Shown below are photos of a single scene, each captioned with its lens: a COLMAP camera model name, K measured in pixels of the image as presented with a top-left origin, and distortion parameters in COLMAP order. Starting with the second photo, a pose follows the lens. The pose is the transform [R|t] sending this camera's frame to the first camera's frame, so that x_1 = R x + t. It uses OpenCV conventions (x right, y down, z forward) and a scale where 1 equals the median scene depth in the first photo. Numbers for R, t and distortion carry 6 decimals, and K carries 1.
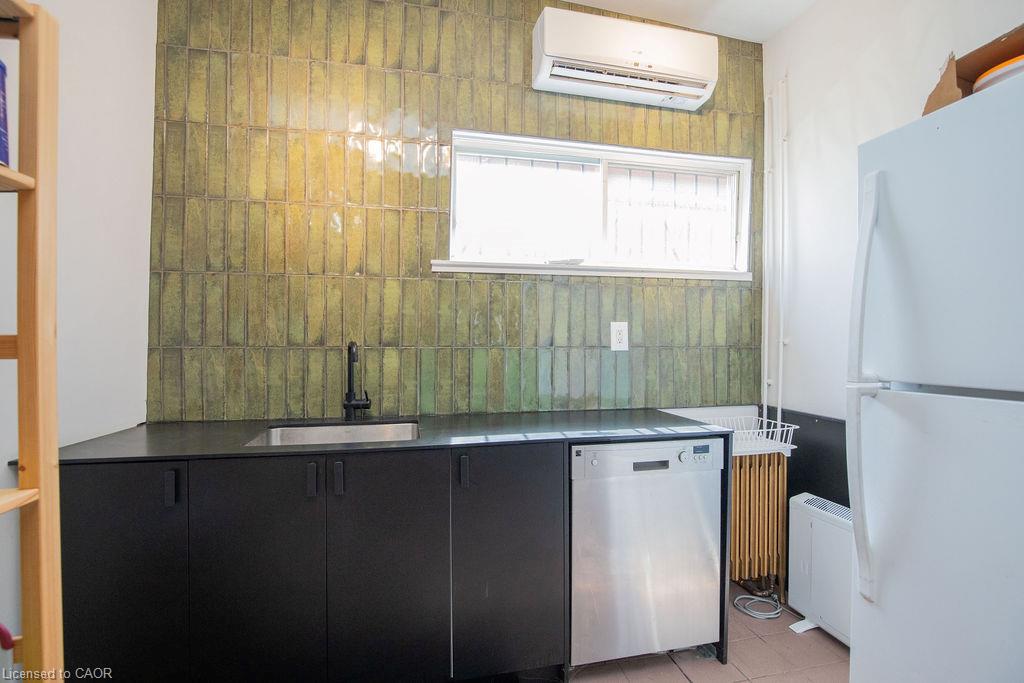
lens RADIAL K [[476.0, 0, 512.0], [0, 476.0, 341.5], [0, 0, 1]] dist [-0.019851, -0.000292]
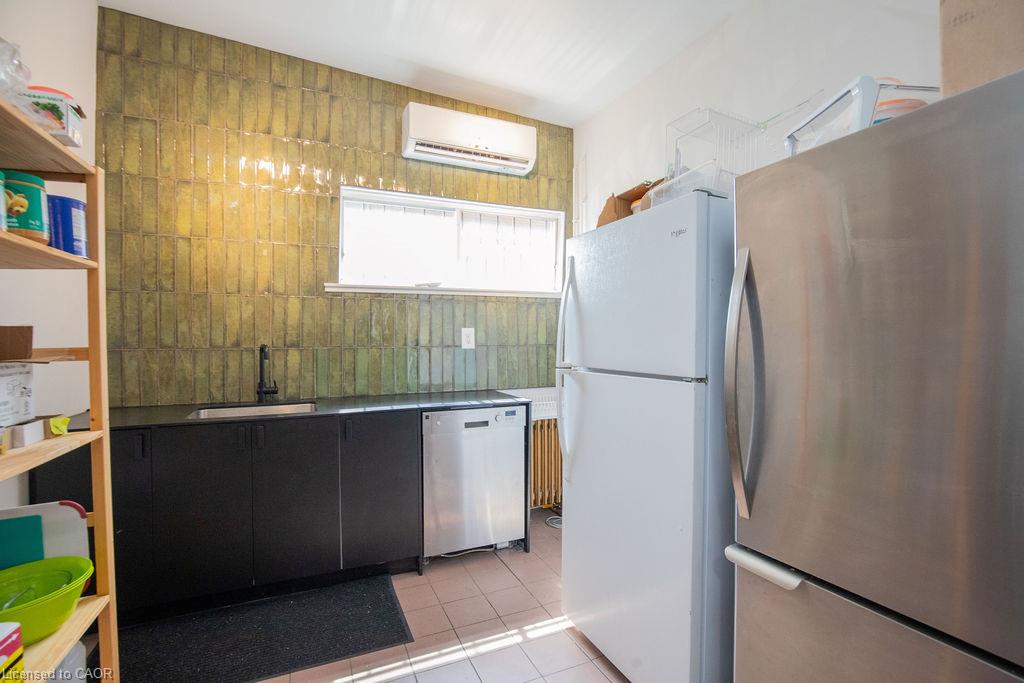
lens RADIAL K [[476.0, 0, 512.0], [0, 476.0, 341.5], [0, 0, 1]] dist [-0.019851, -0.000292]
pose [[0.978405, -0.005337, 0.206628, 0.071819], [0.002850, 0.999920, 0.012331, -0.020749], [-0.206677, -0.011476, 0.978342, -0.430133]]
